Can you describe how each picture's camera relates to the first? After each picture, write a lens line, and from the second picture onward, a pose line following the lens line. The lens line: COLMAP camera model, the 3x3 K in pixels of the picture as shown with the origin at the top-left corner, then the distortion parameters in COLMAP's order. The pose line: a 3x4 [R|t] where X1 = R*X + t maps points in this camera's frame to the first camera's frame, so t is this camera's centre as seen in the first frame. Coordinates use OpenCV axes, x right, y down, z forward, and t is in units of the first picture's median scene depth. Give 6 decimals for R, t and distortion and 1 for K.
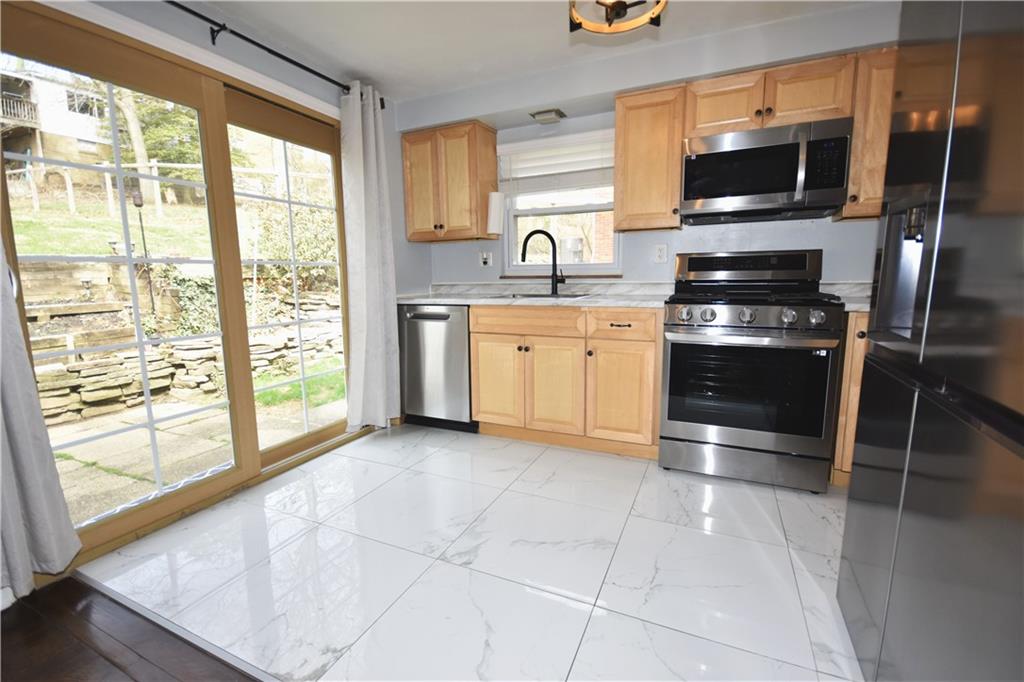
lens RADIAL K [[450.5, 0, 512.0], [0, 450.5, 341.0], [0, 0, 1]] dist [0.006661, -0.012380]
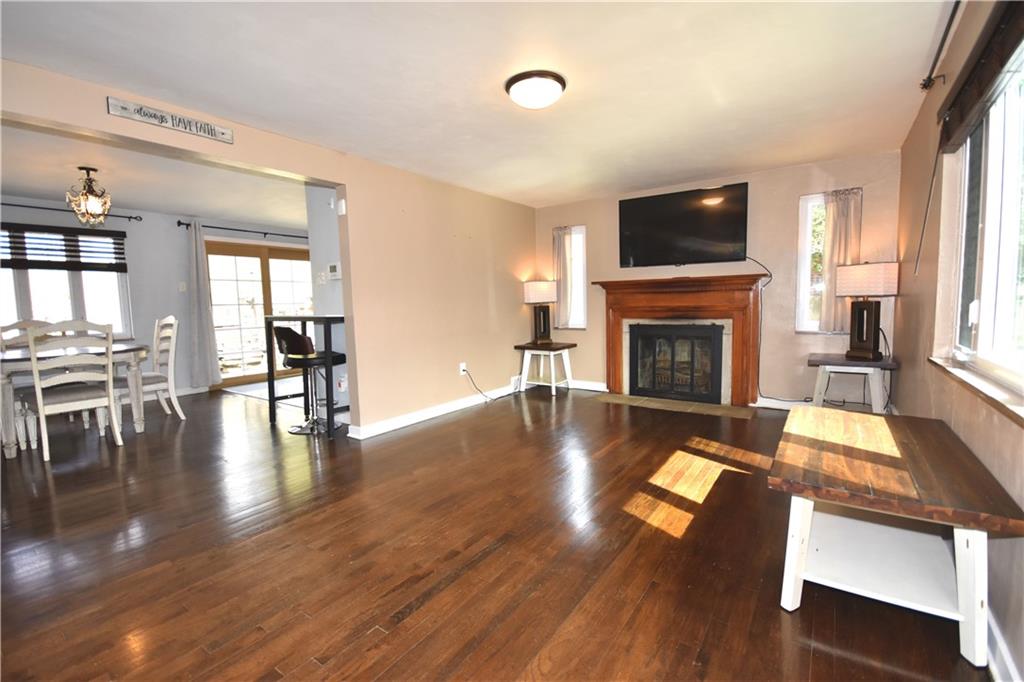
lens RADIAL K [[450.5, 0, 512.0], [0, 450.5, 341.0], [0, 0, 1]] dist [0.006661, -0.012380]
pose [[0.982607, 0.008239, -0.185514, 1.159755], [-0.019267, 0.998147, -0.057723, 0.160715], [0.184695, 0.060293, 0.980945, -1.237850]]
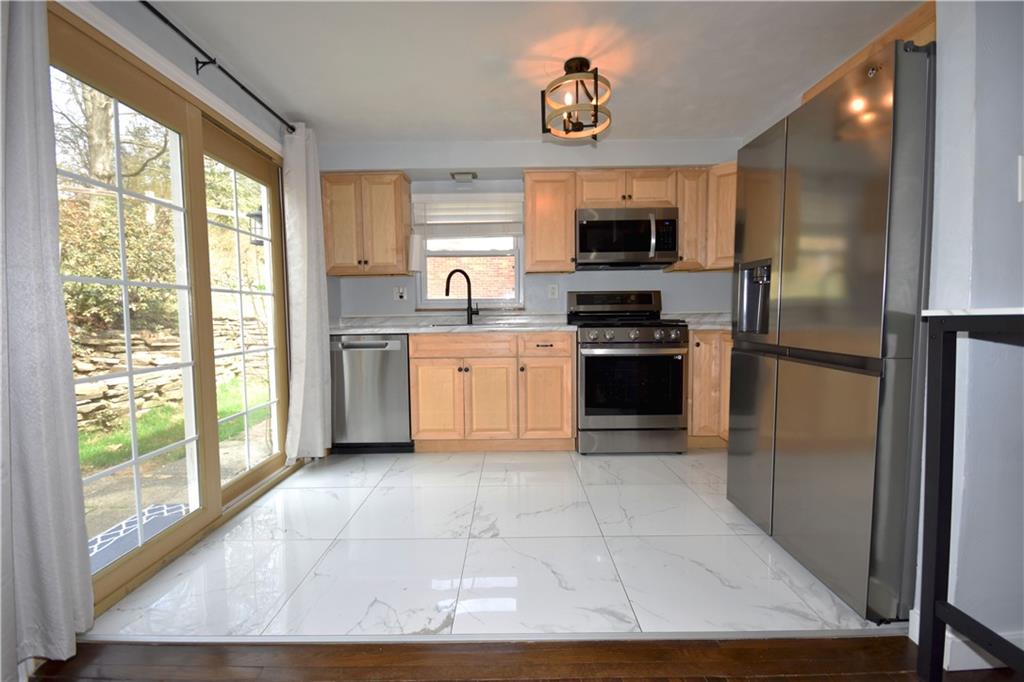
lens RADIAL K [[450.5, 0, 512.0], [0, 450.5, 341.0], [0, 0, 1]] dist [0.006661, -0.012380]
pose [[0.907902, -0.024028, 0.418494, -0.318601], [0.060740, 0.995360, -0.074623, 0.035440], [-0.414759, 0.093170, 0.905149, -0.101181]]
